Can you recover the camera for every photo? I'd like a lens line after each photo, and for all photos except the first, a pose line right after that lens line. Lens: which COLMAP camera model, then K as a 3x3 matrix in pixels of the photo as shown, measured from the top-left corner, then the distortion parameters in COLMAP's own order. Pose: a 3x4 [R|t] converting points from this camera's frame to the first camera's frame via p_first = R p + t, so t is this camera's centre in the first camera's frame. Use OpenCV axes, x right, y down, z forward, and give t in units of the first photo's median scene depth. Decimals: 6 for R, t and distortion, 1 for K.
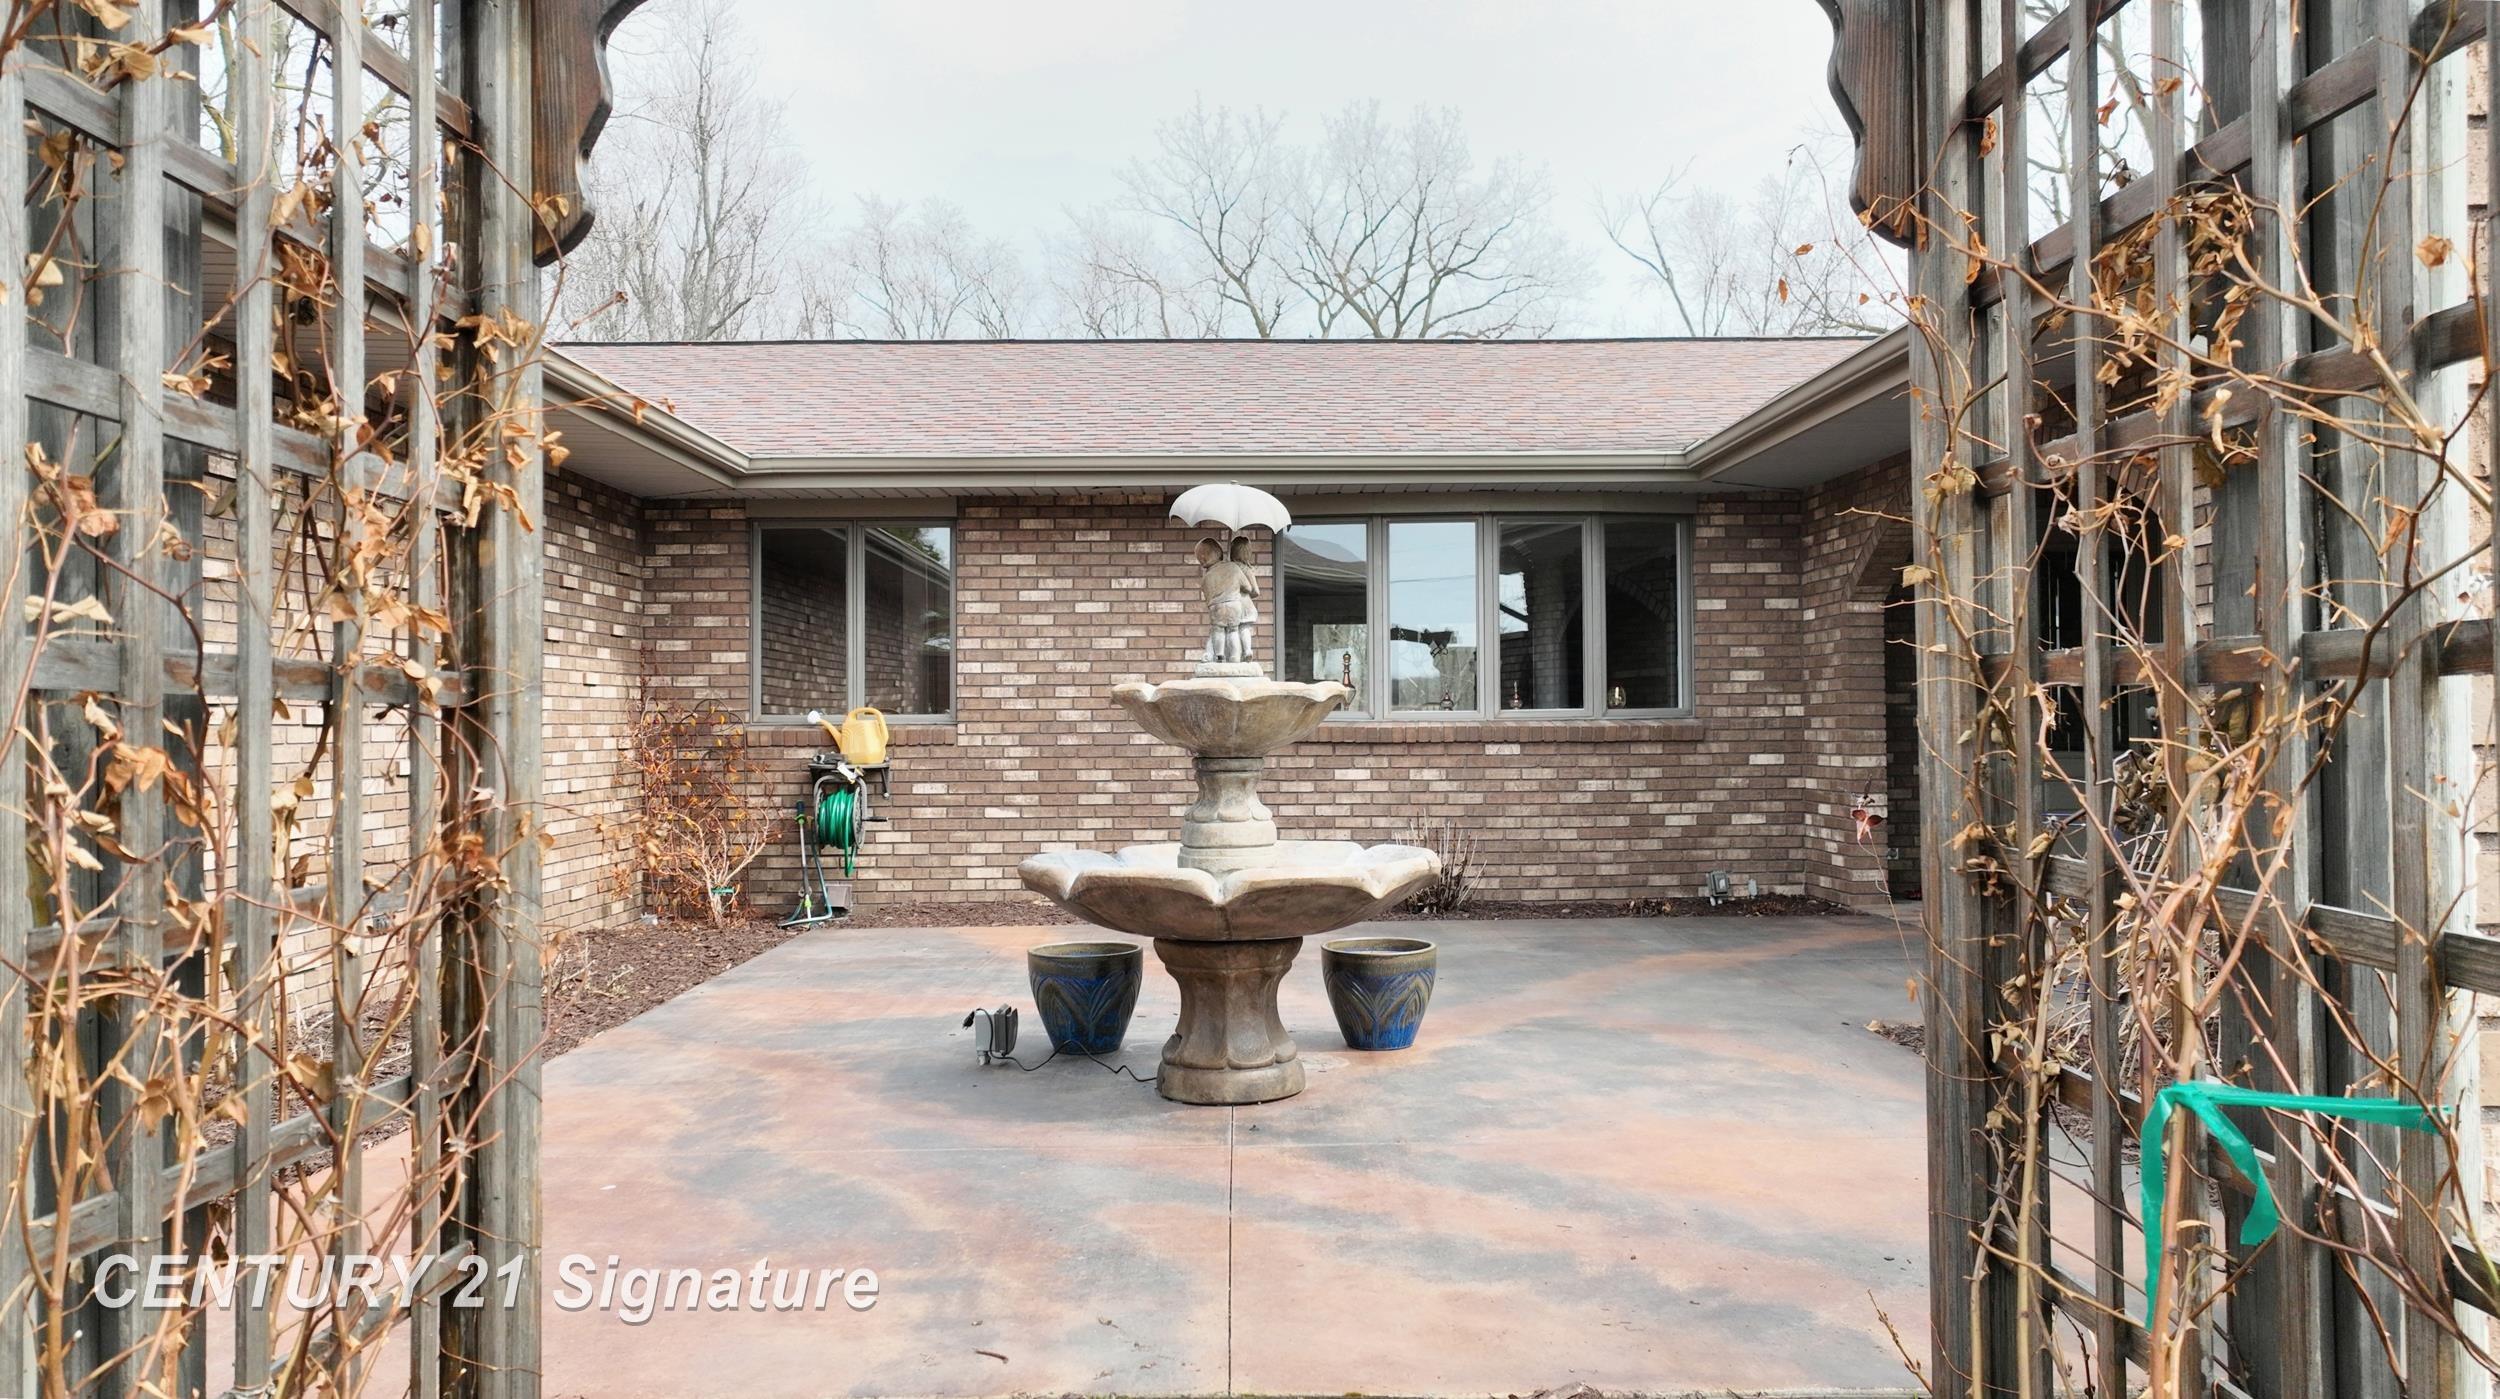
lens RADIAL K [[1825.0, 0, 1250.0], [0, 1825.0, 699.5], [0, 0, 1]] dist [0.002756, 0.000015]
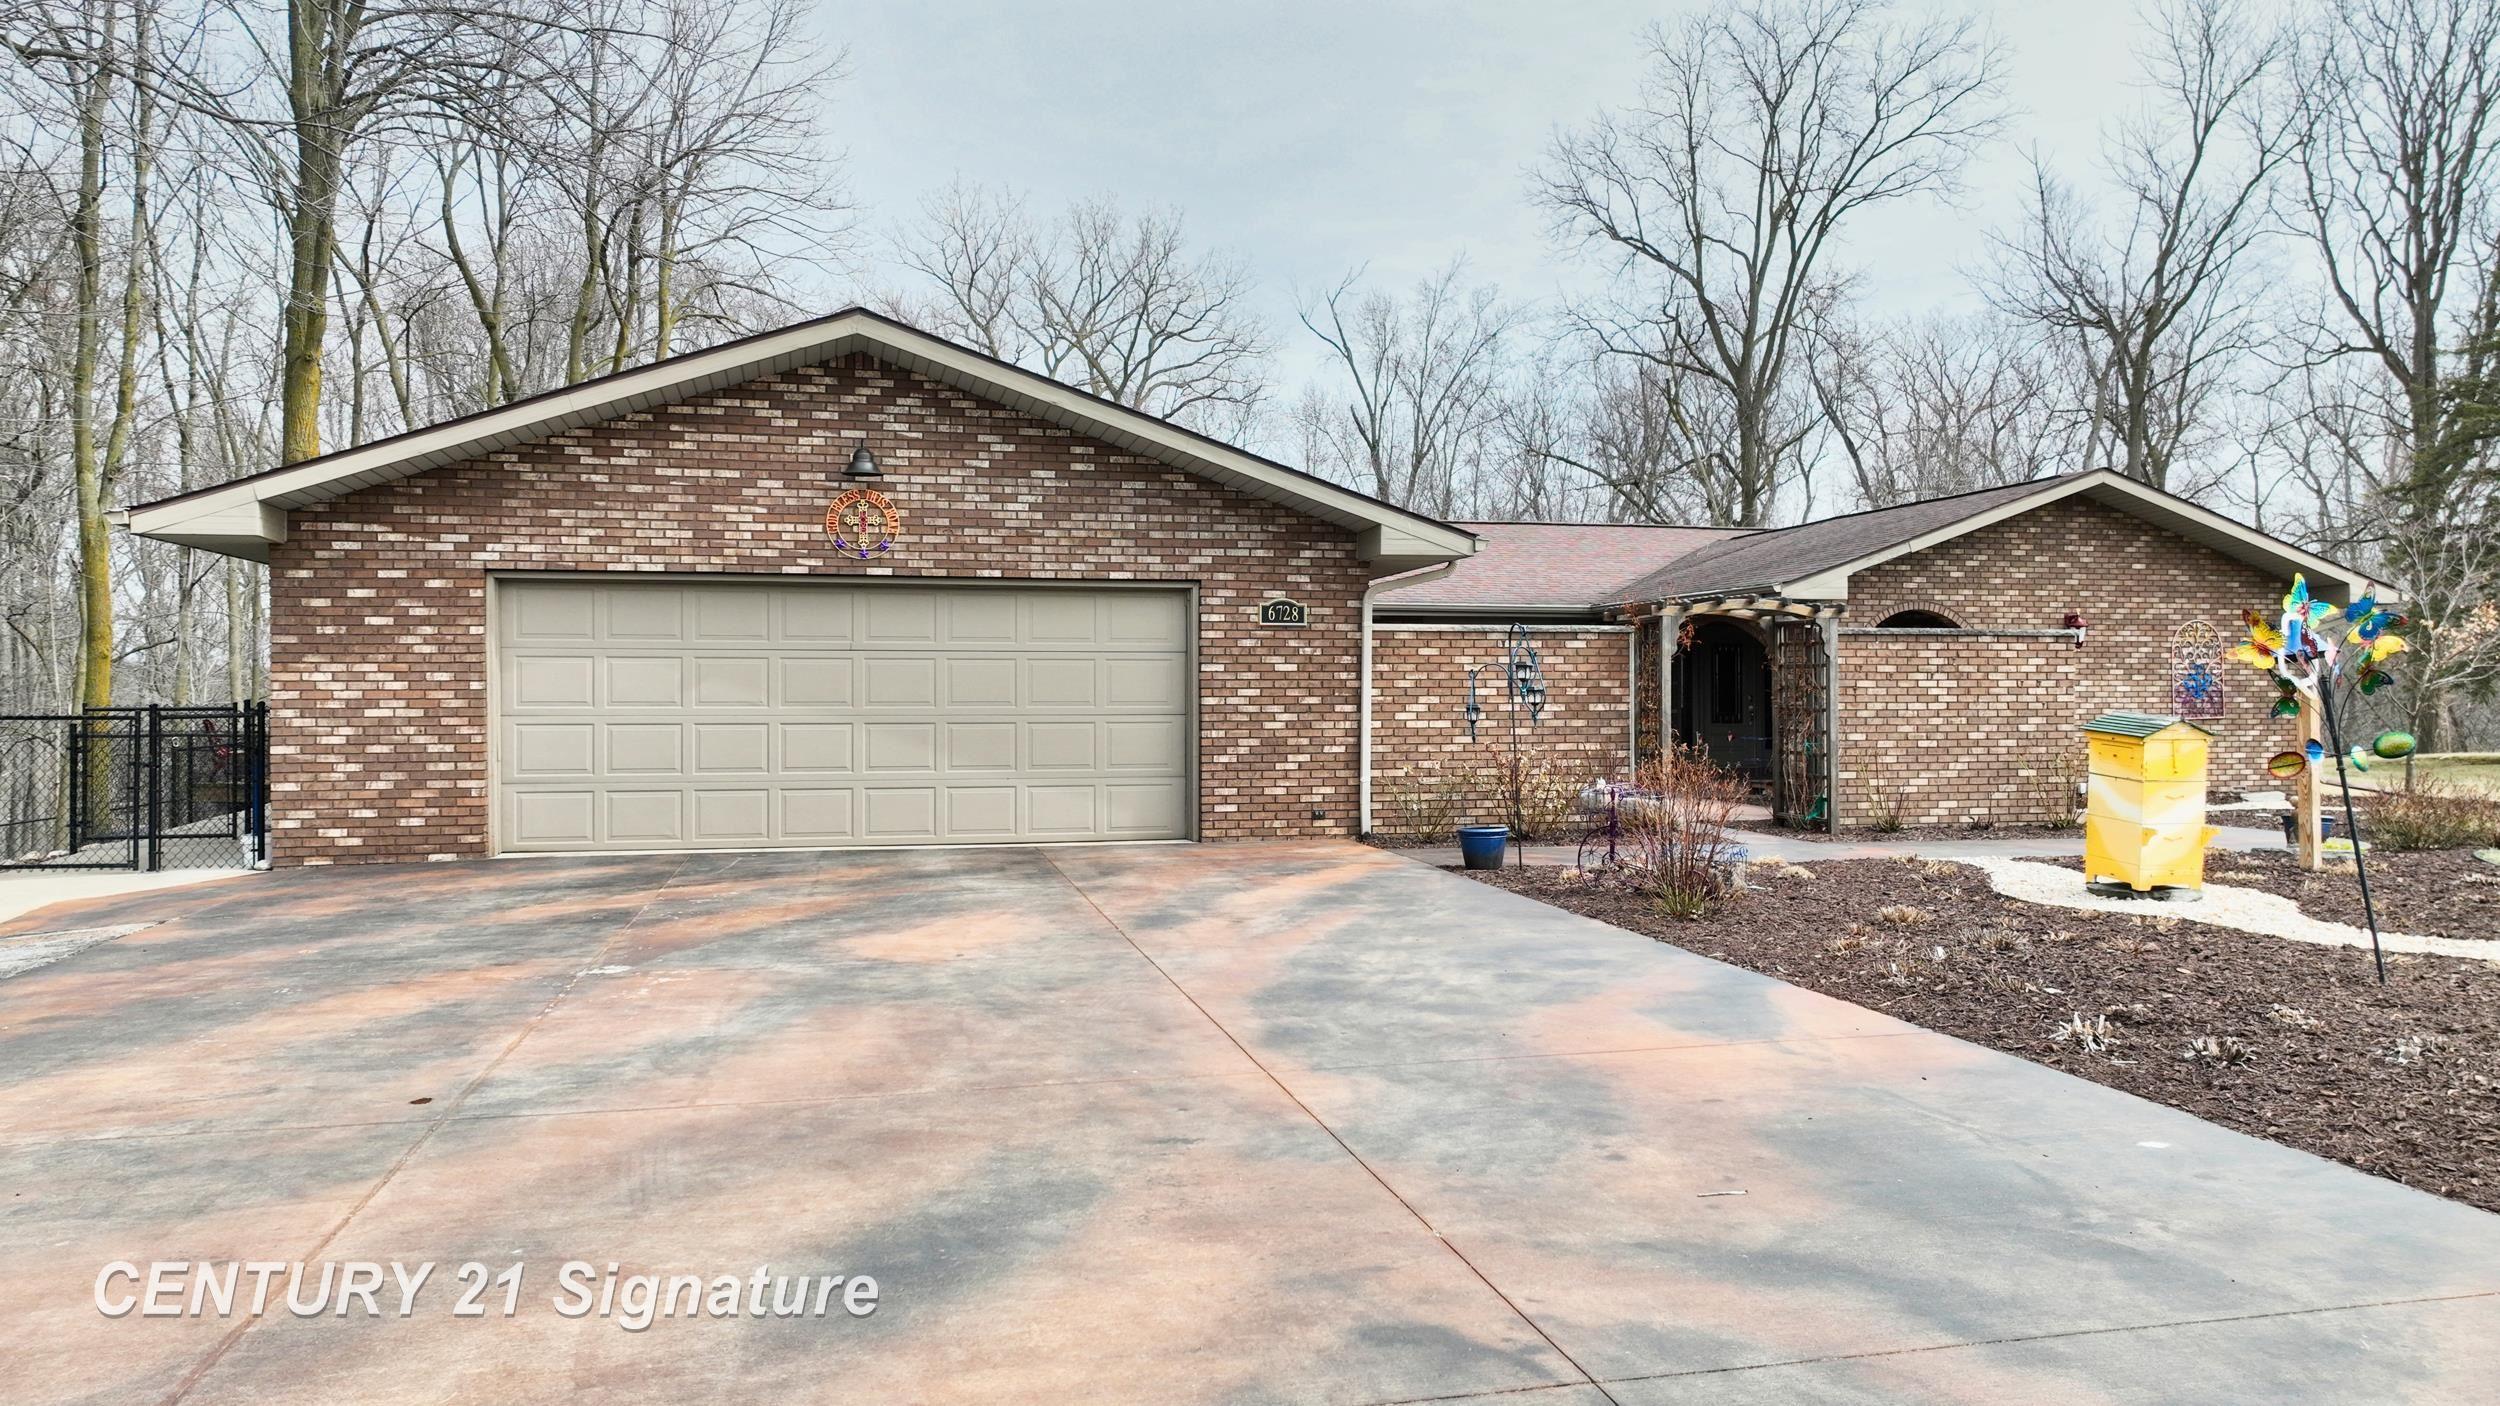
lens RADIAL K [[1738.8, 0, 1250.0], [0, 1738.8, 703.0], [0, 0, 1]] dist [-0.008608, 0.020353]
pose [[0.975437, 0.007389, 0.220156, -0.728802], [-0.010498, 0.999861, 0.012955, -0.024105], [-0.220030, -0.014948, 0.975379, -1.217739]]
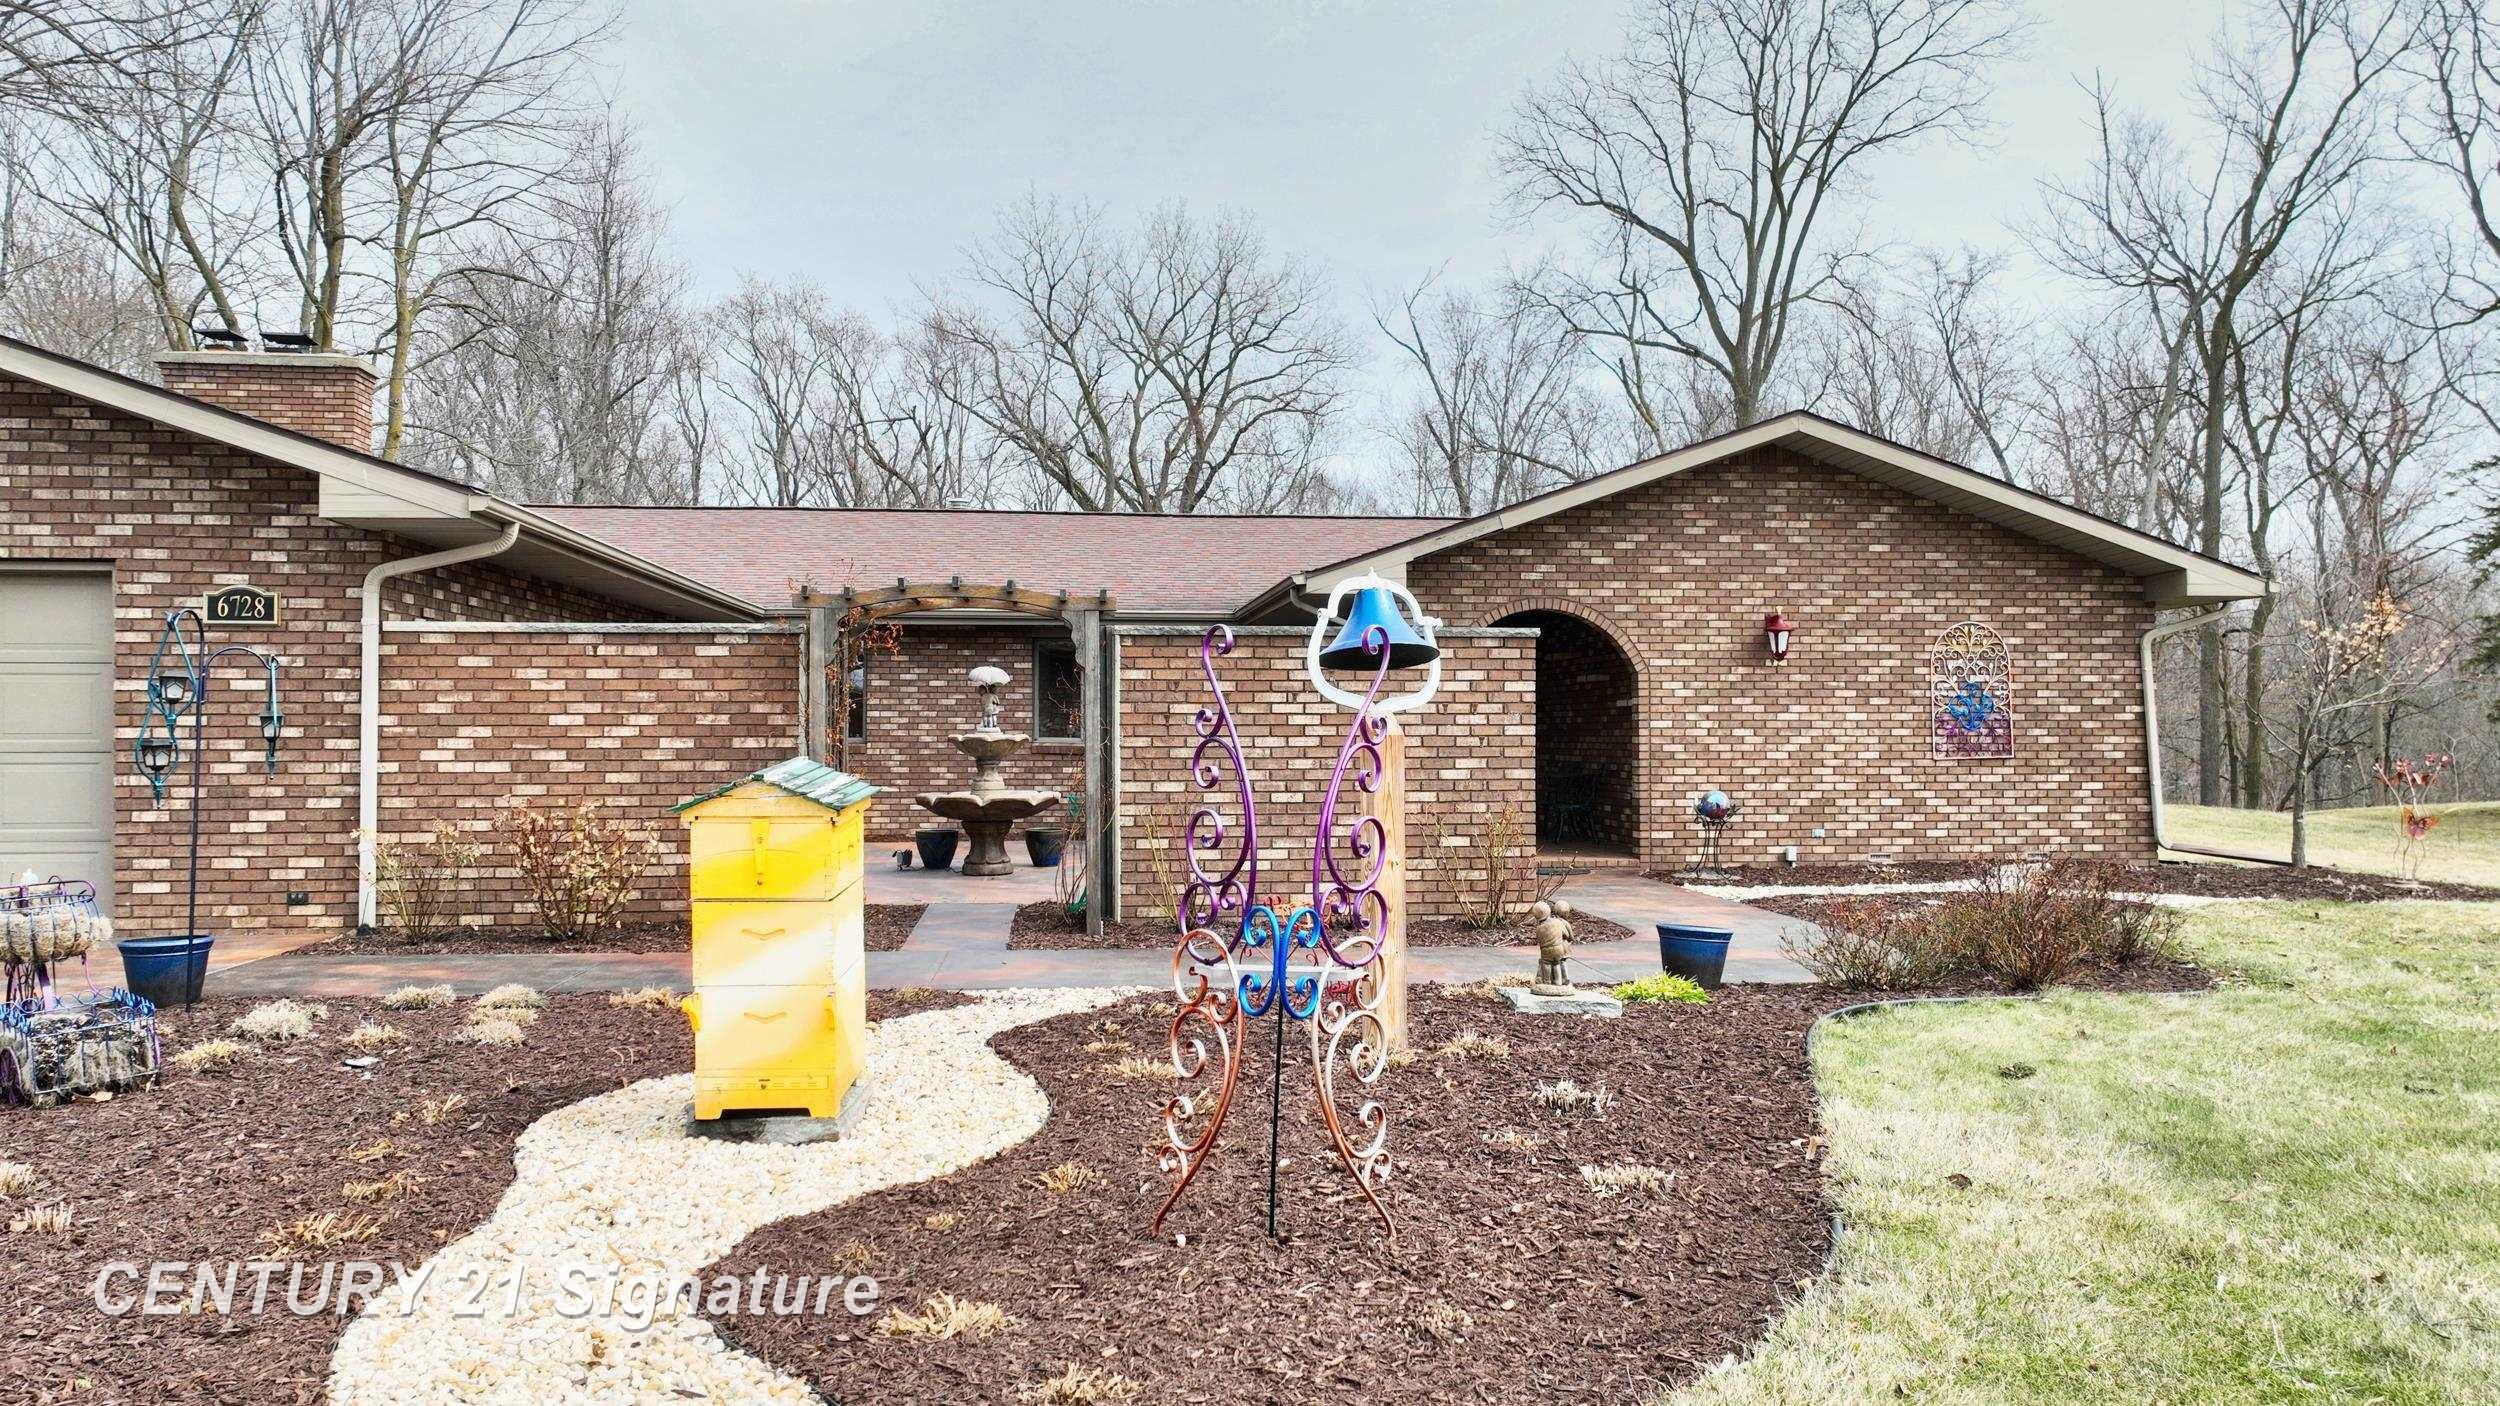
lens RADIAL K [[1751.9, 0, 1256.0], [0, 1751.9, 705.4], [0, 0, 1]] dist [0.010260, 0.000074]
pose [[0.995184, 0.010094, 0.097504, 0.068480], [-0.009985, 0.999949, -0.001606, -0.027434], [-0.097515, 0.000625, 0.995234, -0.889870]]
